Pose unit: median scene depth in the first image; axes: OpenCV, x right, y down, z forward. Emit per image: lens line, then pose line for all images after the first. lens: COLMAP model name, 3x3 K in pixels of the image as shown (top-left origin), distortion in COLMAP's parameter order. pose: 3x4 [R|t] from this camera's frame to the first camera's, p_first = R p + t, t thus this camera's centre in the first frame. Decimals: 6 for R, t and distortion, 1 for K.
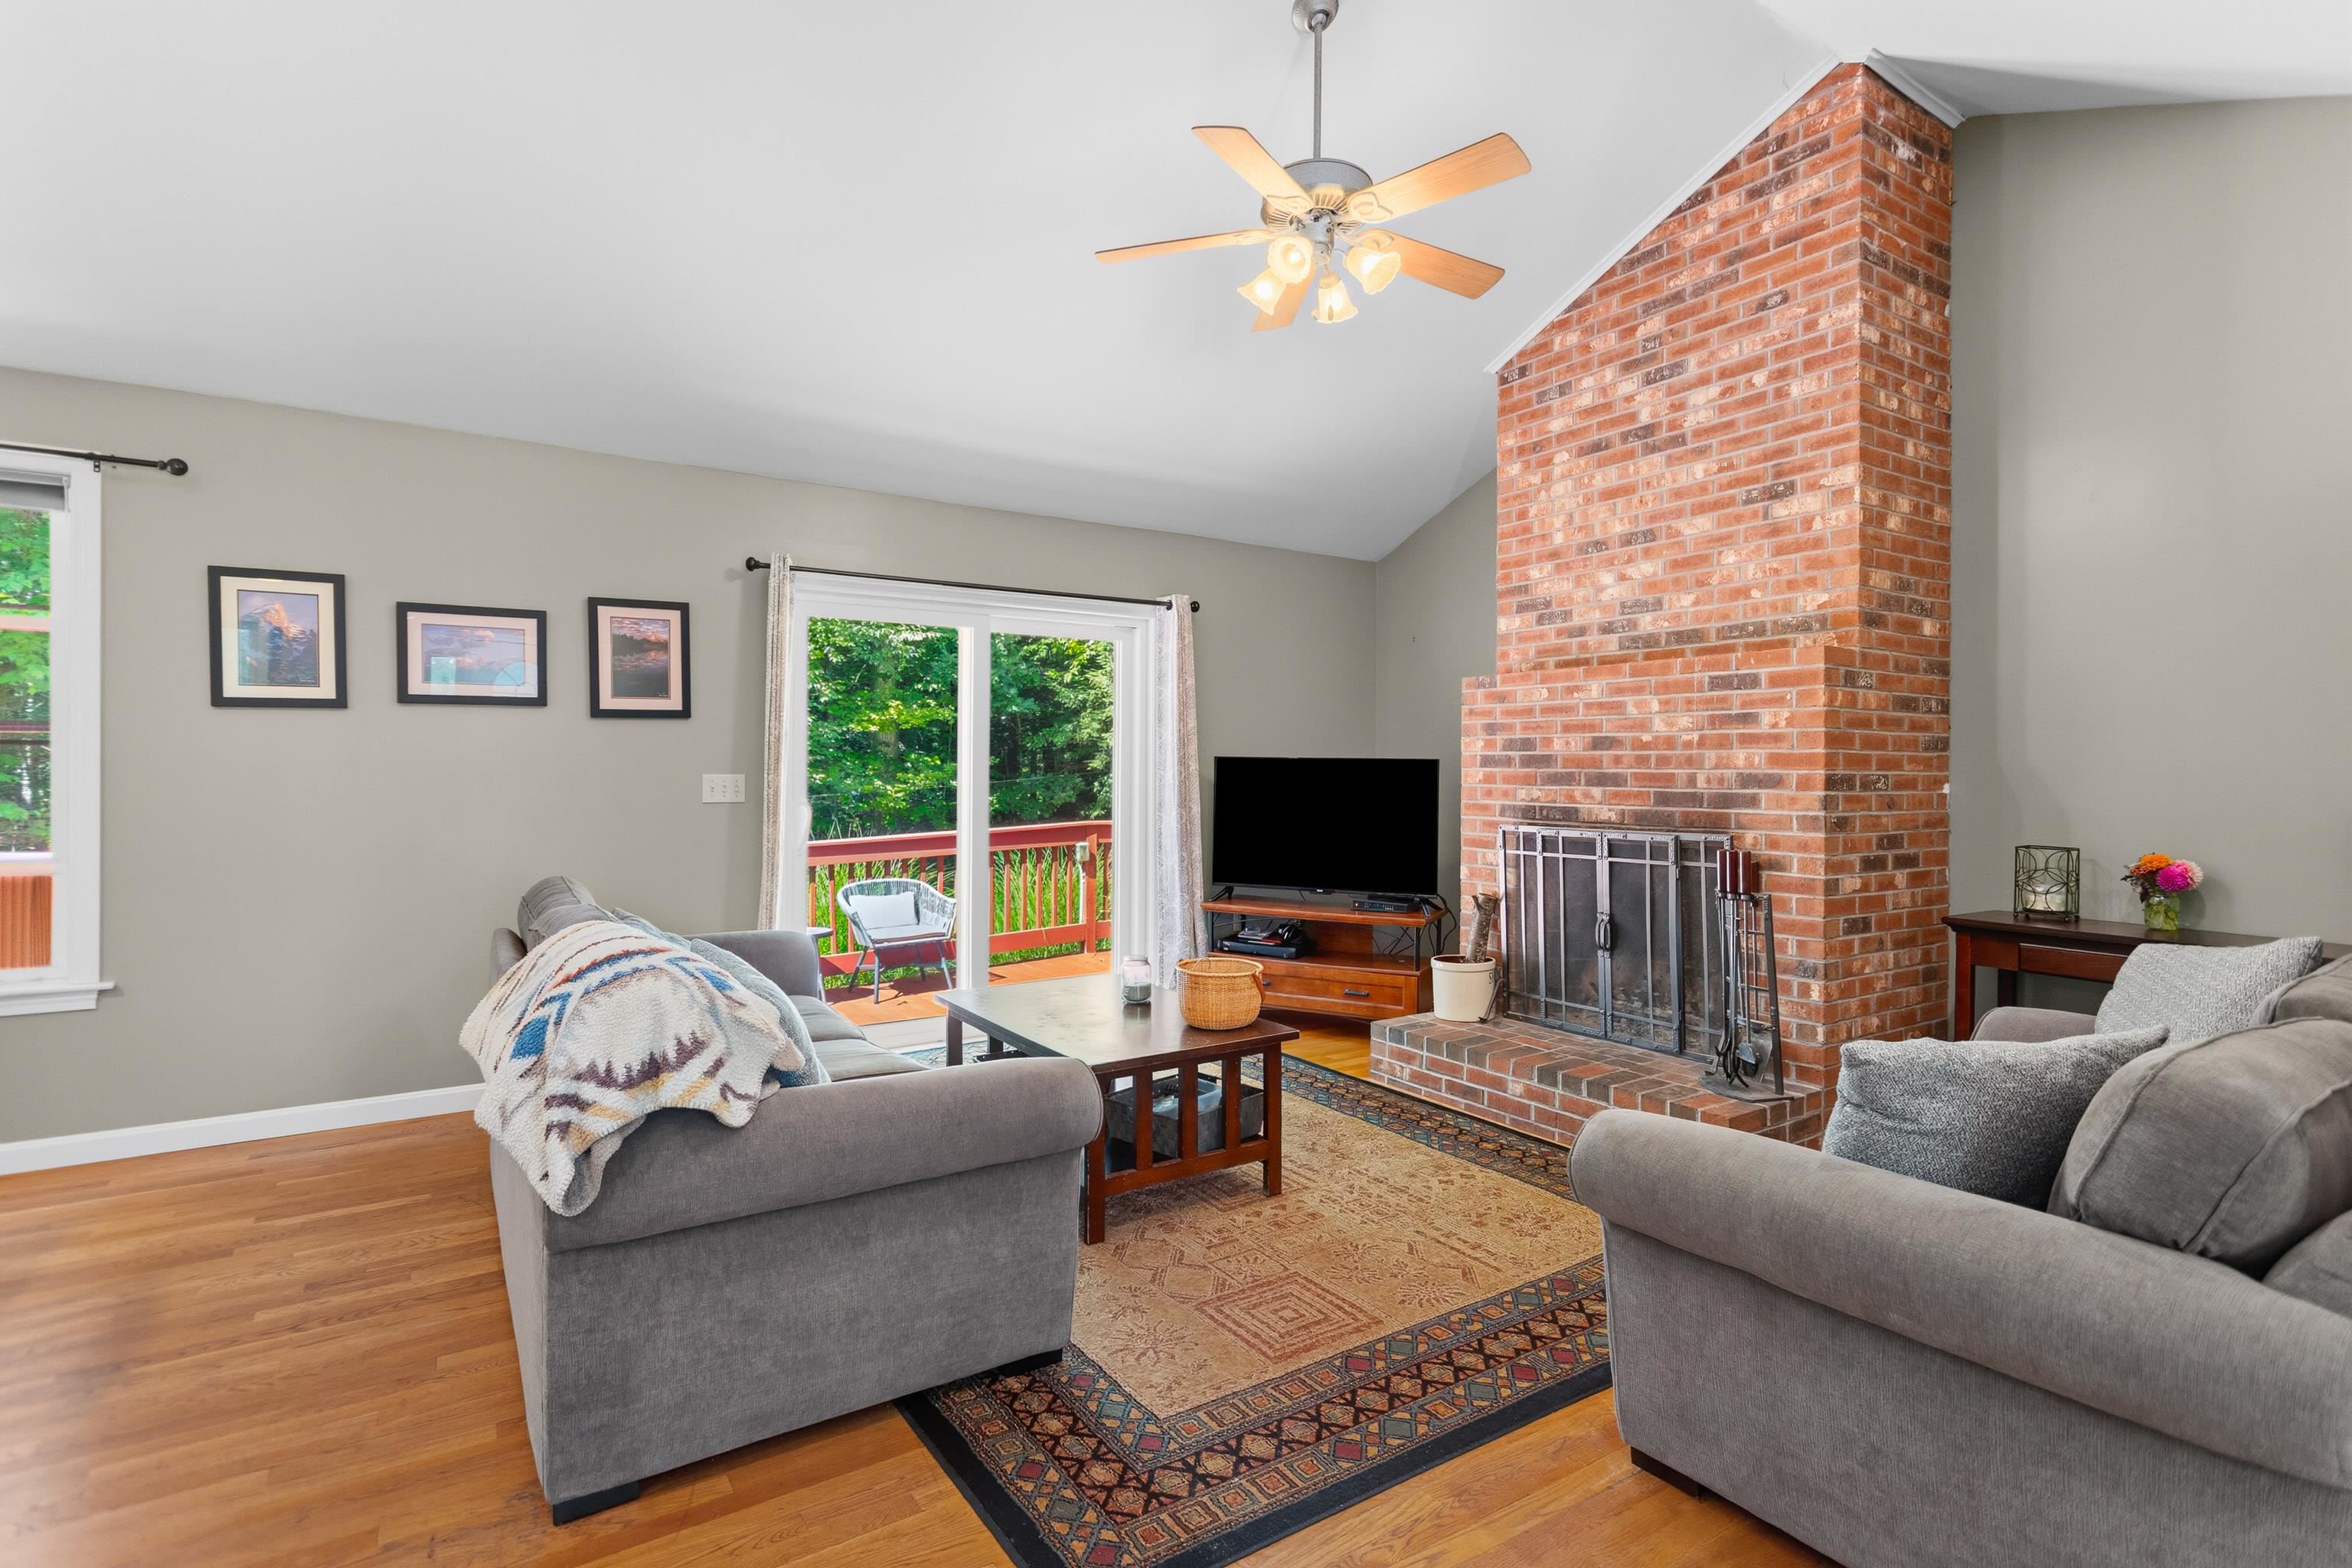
lens RADIAL K [[1130.2, 0, 1176.0], [0, 1130.2, 774.4], [0, 0, 1]] dist [0.003308, 0.000470]
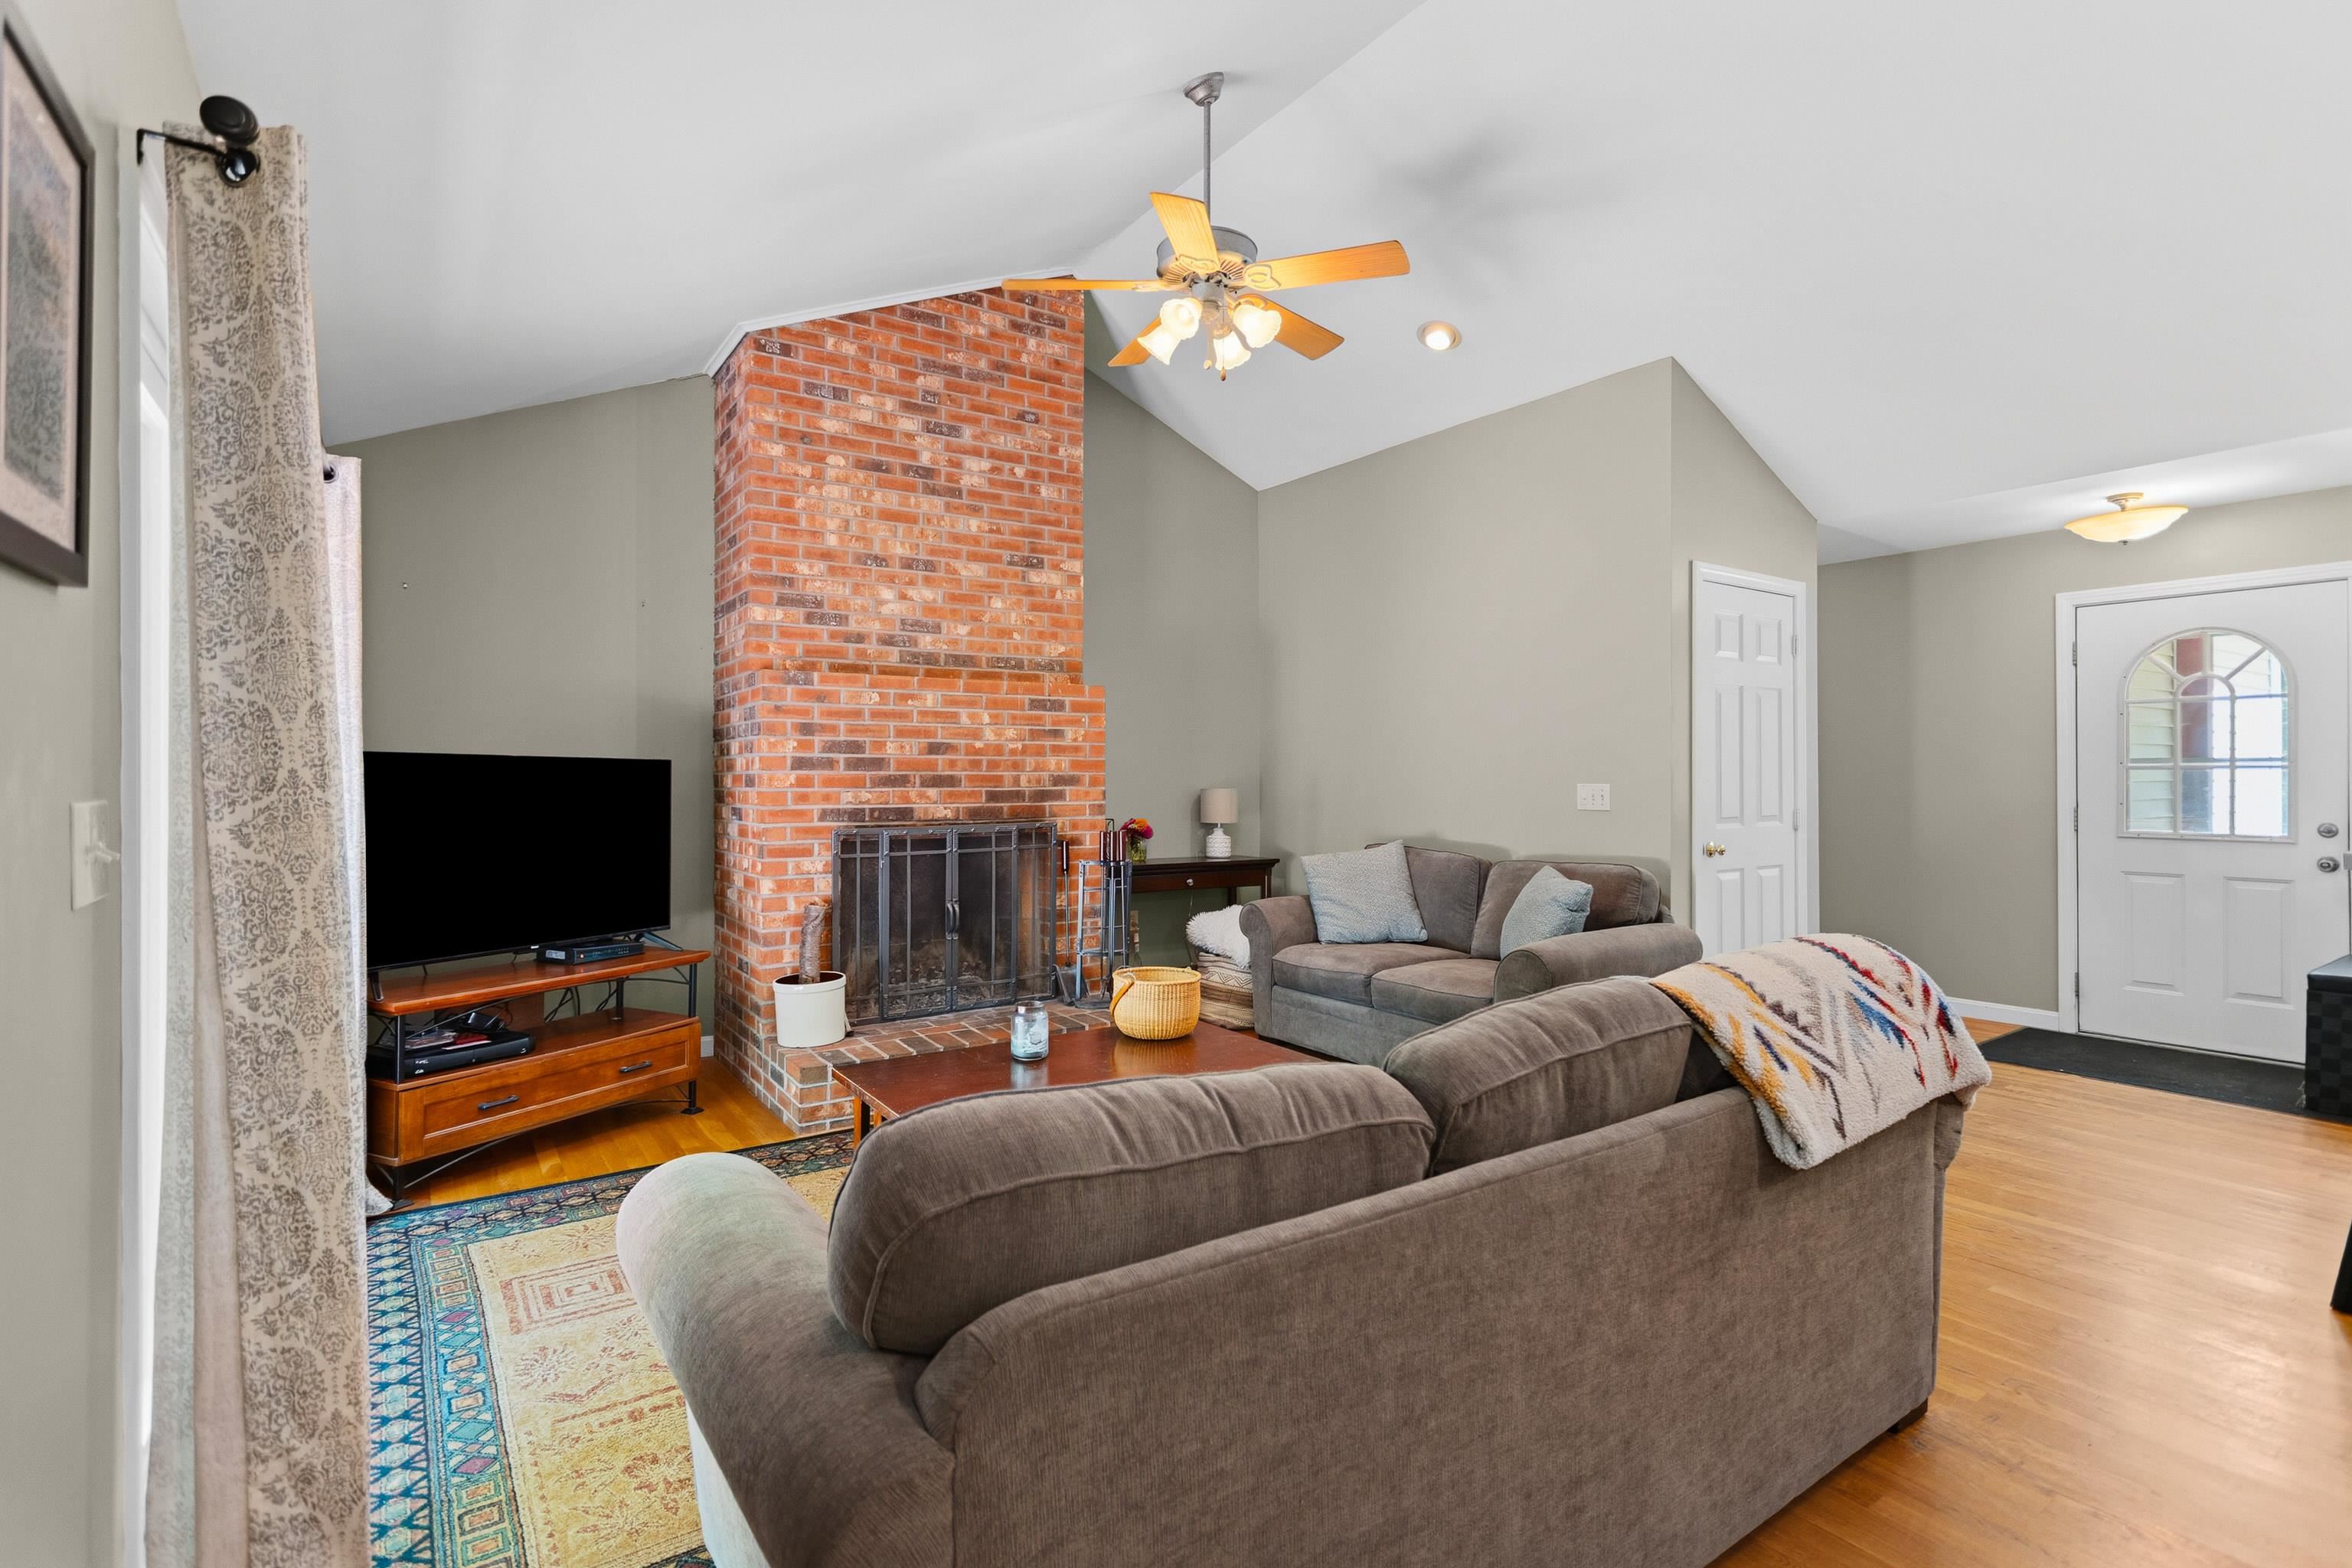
lens RADIAL K [[1130.2, 0, 1197.6], [0, 1130.2, 778.1], [0, 0, 1]] dist [0.003308, 0.000470]
pose [[-0.035555, -0.010478, 0.999313, -0.736527], [0.002331, 0.999941, 0.010568, -0.009524], [-0.999365, 0.002705, -0.035528, 0.781161]]
